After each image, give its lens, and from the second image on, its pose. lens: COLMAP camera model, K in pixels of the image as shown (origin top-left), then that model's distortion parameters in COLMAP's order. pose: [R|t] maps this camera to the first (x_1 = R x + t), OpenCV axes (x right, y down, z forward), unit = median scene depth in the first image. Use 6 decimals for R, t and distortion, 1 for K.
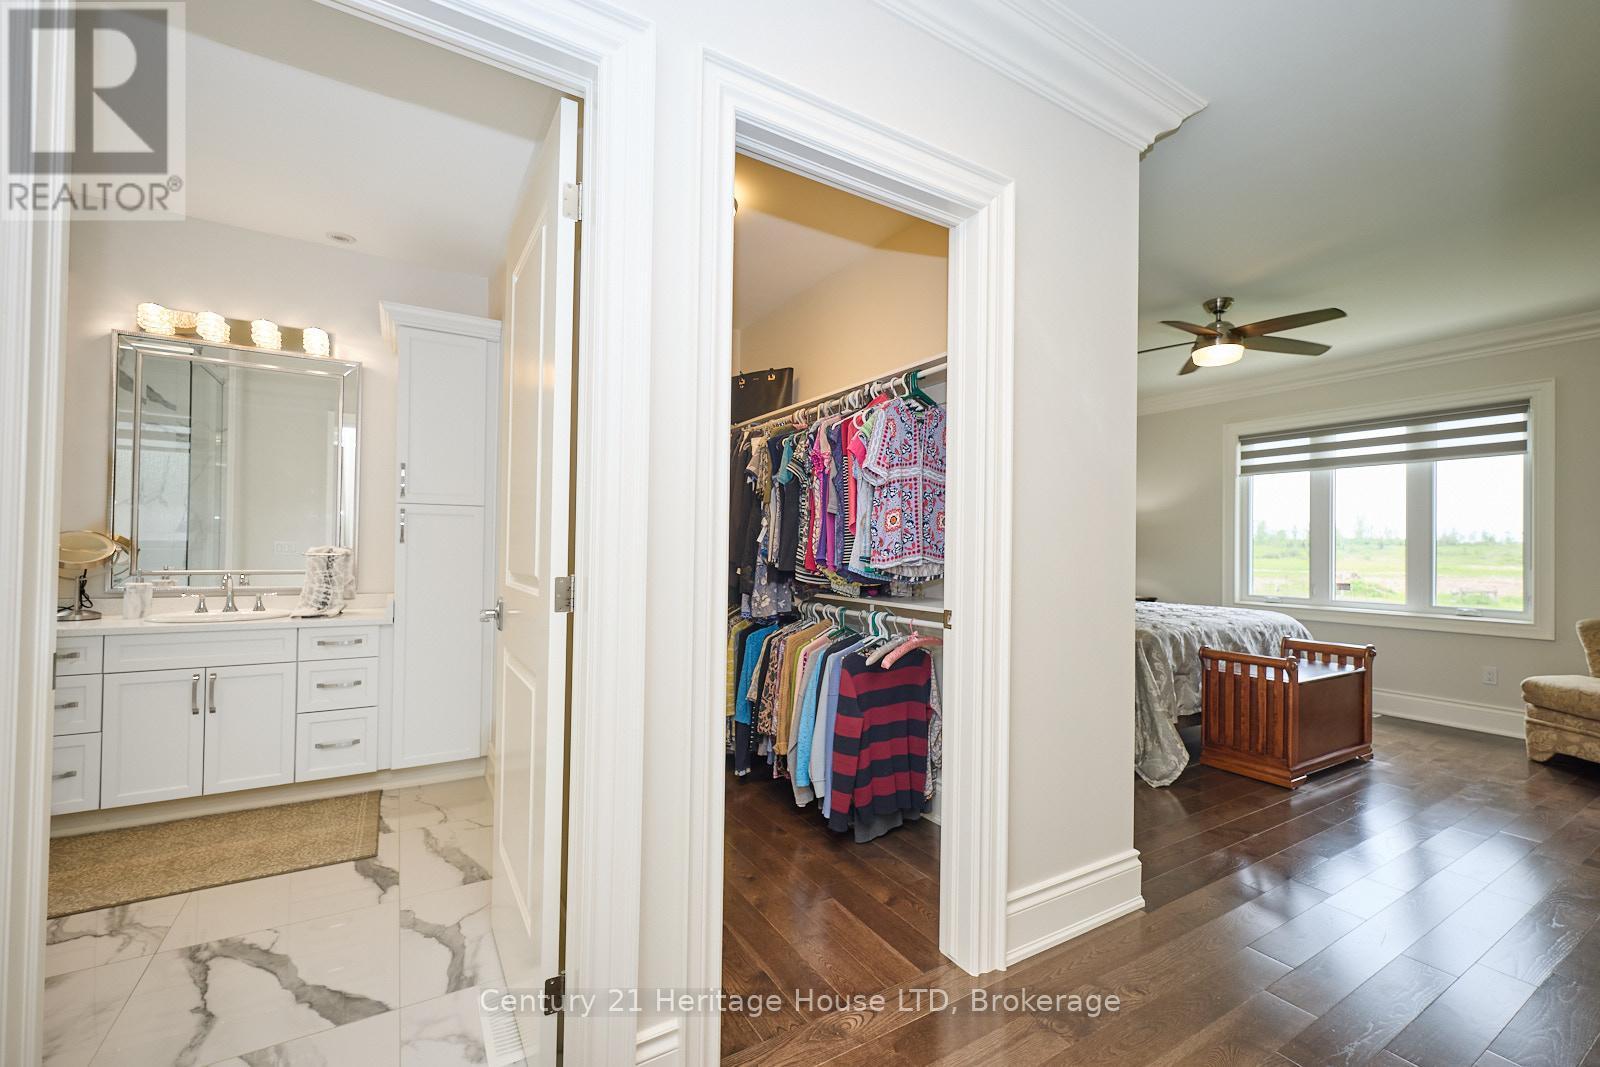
lens RADIAL K [[659.3, 0, 795.9], [0, 659.3, 541.5], [0, 0, 1]] dist [0.003805, 0.000398]
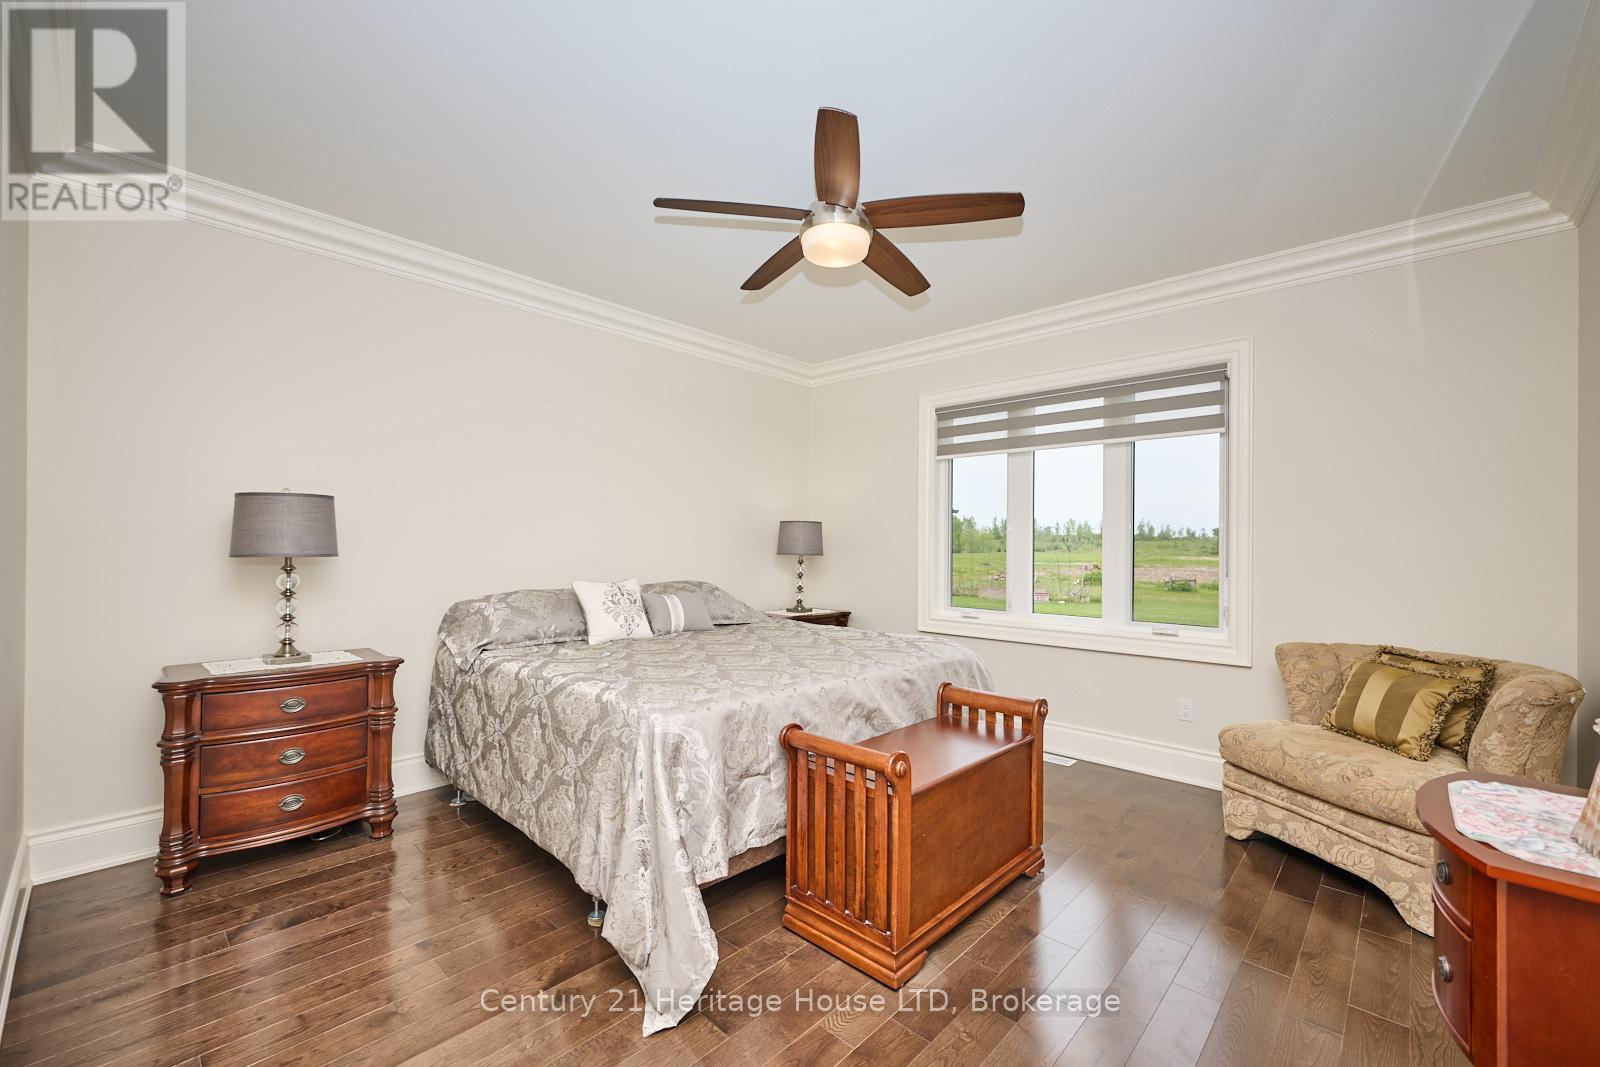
lens RADIAL K [[659.3, 0, 795.9], [0, 659.3, 541.5], [0, 0, 1]] dist [0.003805, 0.000398]
pose [[0.964207, -0.004215, 0.265116, 0.458405], [0.002668, 0.999977, 0.006197, -0.006242], [-0.265136, -0.005268, 0.964197, 0.427338]]
